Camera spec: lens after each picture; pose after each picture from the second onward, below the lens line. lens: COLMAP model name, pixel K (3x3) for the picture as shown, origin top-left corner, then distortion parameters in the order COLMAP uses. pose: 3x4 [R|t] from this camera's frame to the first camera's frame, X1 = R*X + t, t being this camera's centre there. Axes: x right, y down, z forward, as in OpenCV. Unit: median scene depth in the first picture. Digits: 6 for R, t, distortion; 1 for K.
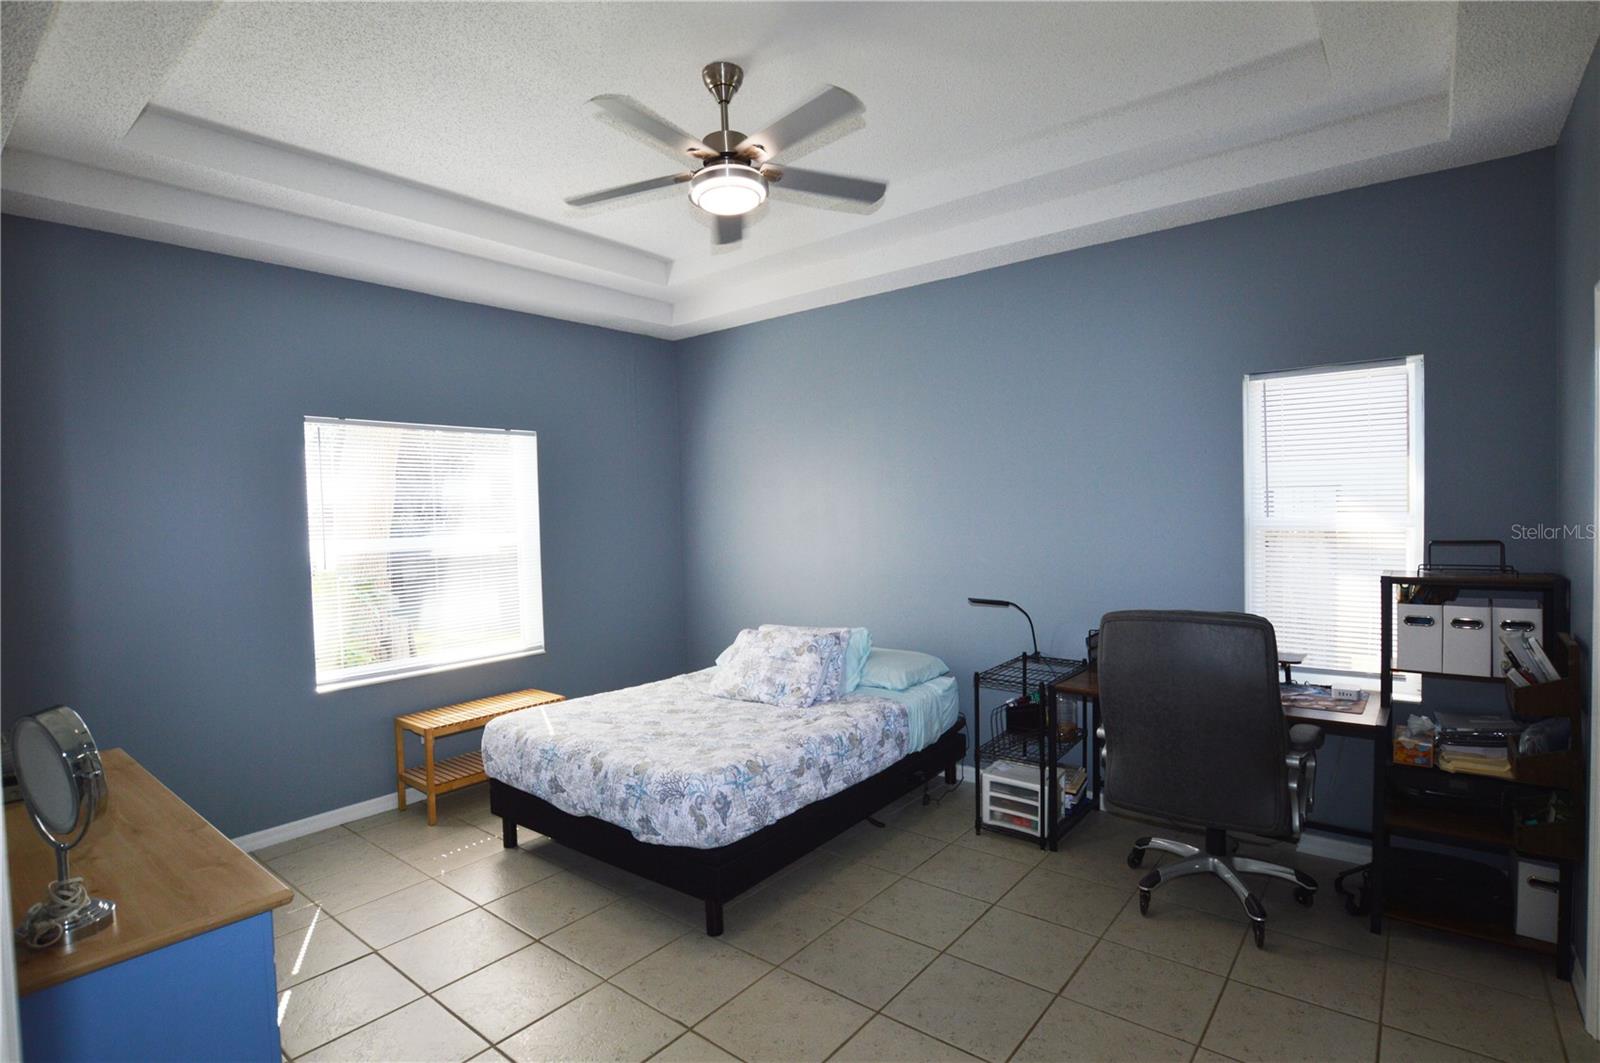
lens RADIAL K [[783.7, 0, 800.0], [0, 783.7, 531.5], [0, 0, 1]] dist [-0.044265, 0.018110]
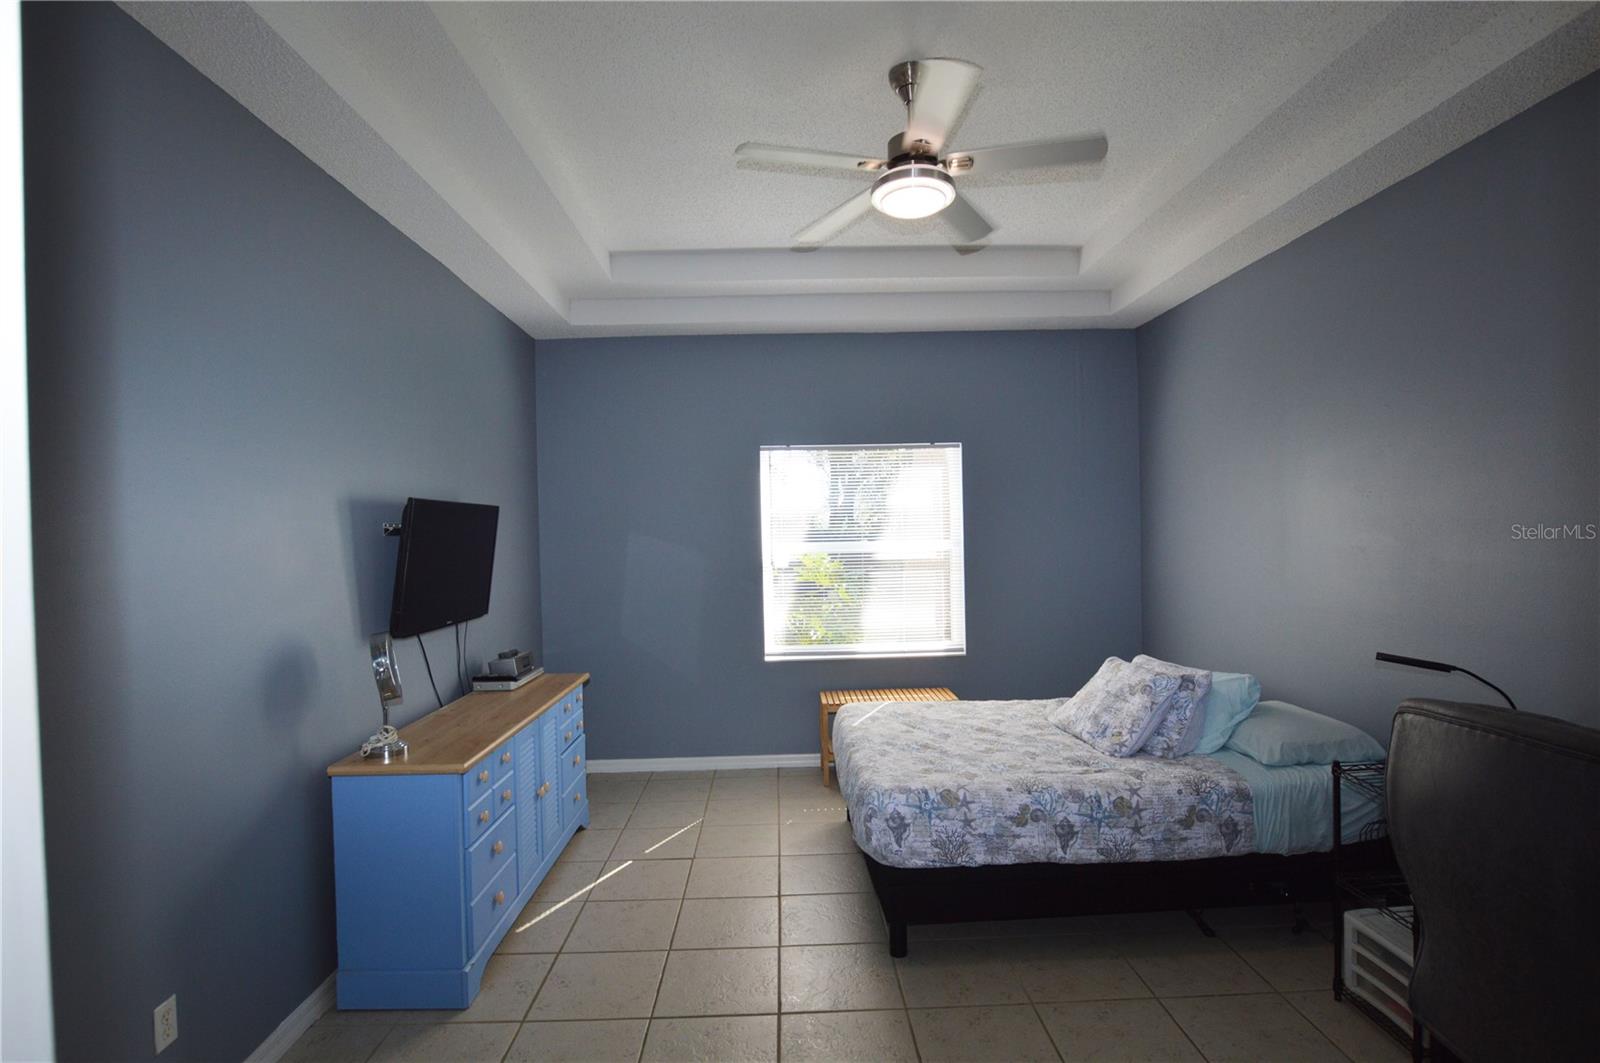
lens RADIAL K [[783.7, 0, 800.0], [0, 783.7, 531.5], [0, 0, 1]] dist [-0.044265, 0.018110]
pose [[0.646285, 0.014032, -0.762967, 0.440123], [-0.016870, 0.999849, 0.004099, -0.014102], [0.762910, 0.010222, 0.646424, 0.215721]]
